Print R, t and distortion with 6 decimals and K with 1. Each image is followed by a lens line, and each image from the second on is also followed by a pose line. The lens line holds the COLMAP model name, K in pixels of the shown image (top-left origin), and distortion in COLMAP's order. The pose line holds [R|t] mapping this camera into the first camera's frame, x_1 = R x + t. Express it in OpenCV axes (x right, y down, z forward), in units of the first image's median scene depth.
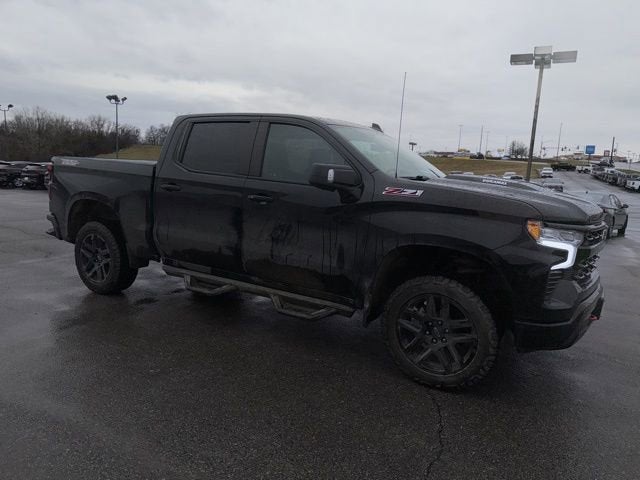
lens RADIAL K [[461.4, 0, 320.0], [0, 461.4, 240.0], [0, 0, 1]] dist [0.079300, -0.108740]
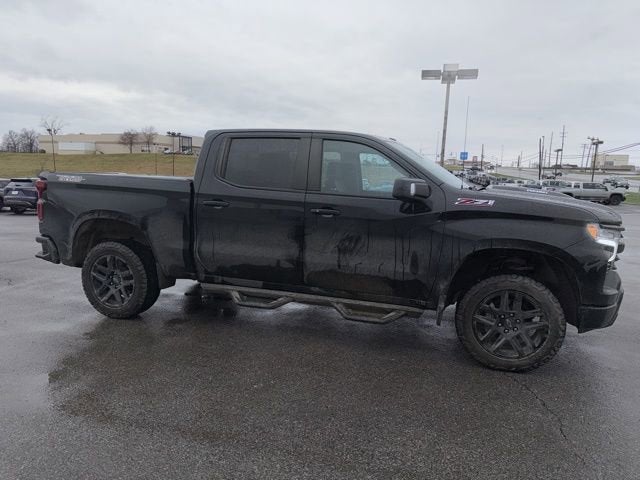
lens RADIAL K [[463.3, 0, 321.0], [0, 463.3, 248.7], [0, 0, 1]] dist [0.083251, -0.119110]
pose [[0.970617, -0.051898, 0.234967, -0.377357], [0.050879, 0.998651, 0.010400, -0.017827], [-0.235190, 0.001861, 0.971948, -0.016316]]
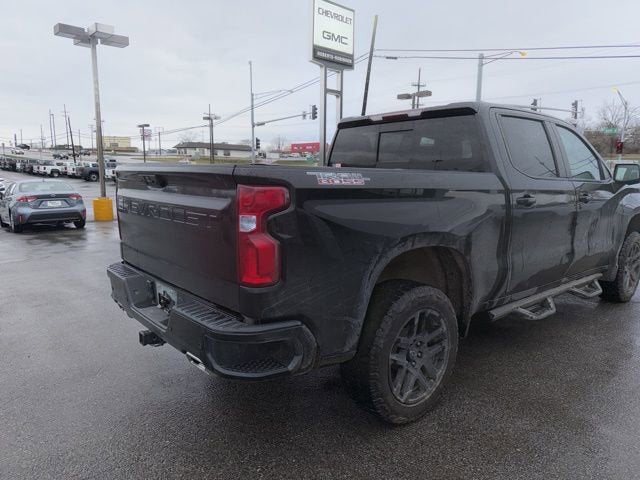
lens RADIAL K [[466.2, 0, 331.6], [0, 466.2, 243.9], [0, 0, 1]] dist [0.082750, -0.111778]
pose [[0.288617, -0.192474, 0.937899, -1.271199], [0.153259, 0.976242, 0.153180, -0.233943], [-0.945099, 0.099531, 0.311258, 1.180919]]
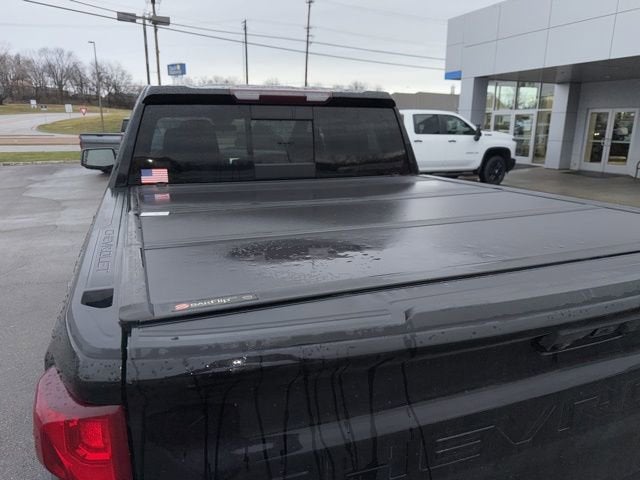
lens RADIAL K [[466.5, 0, 328.5], [0, 466.5, 237.4], [0, 0, 1]] dist [0.070119, -0.116135]
pose [[-0.814236, -0.194619, 0.546940, -0.727845], [0.041313, 0.920319, 0.388982, -0.393125], [-0.579063, 0.339319, -0.741316, 1.842816]]
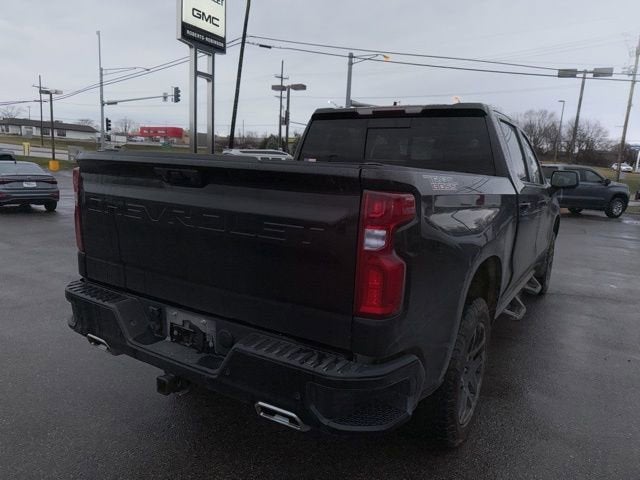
lens RADIAL K [[468.4, 0, 331.0], [0, 468.4, 240.5], [0, 0, 1]] dist [0.082865, -0.104510]
pose [[-0.006681, -0.204362, 0.978873, -1.213611], [0.108008, 0.973020, 0.203877, -0.277619], [-0.994128, 0.107088, 0.015571, 1.453624]]
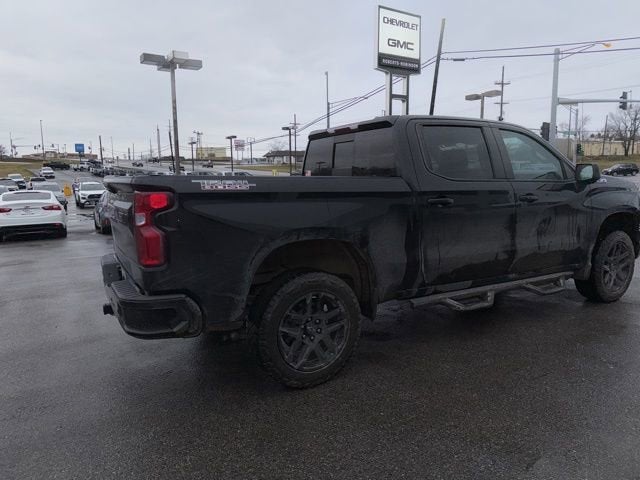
lens RADIAL K [[465.1, 0, 329.3], [0, 465.1, 235.5], [0, 0, 1]] dist [0.083645, -0.115191]
pose [[0.465531, -0.168007, 0.868939, -1.290501], [0.173193, 0.980127, 0.096717, -0.187553], [-0.867920, 0.105470, 0.485378, 0.851838]]
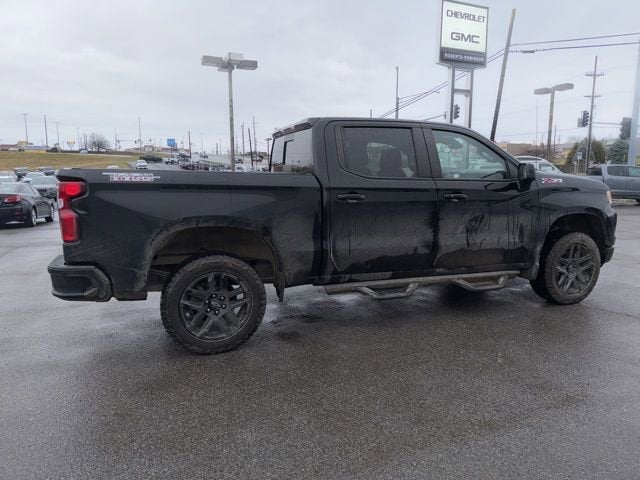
lens RADIAL K [[466.5, 0, 328.5], [0, 466.5, 237.4], [0, 0, 1]] dist [0.070119, -0.116135]
pose [[0.615954, -0.157746, 0.771827, -1.189324], [0.149995, 0.985307, 0.081674, -0.128244], [-0.773370, 0.065463, 0.630566, 0.507716]]
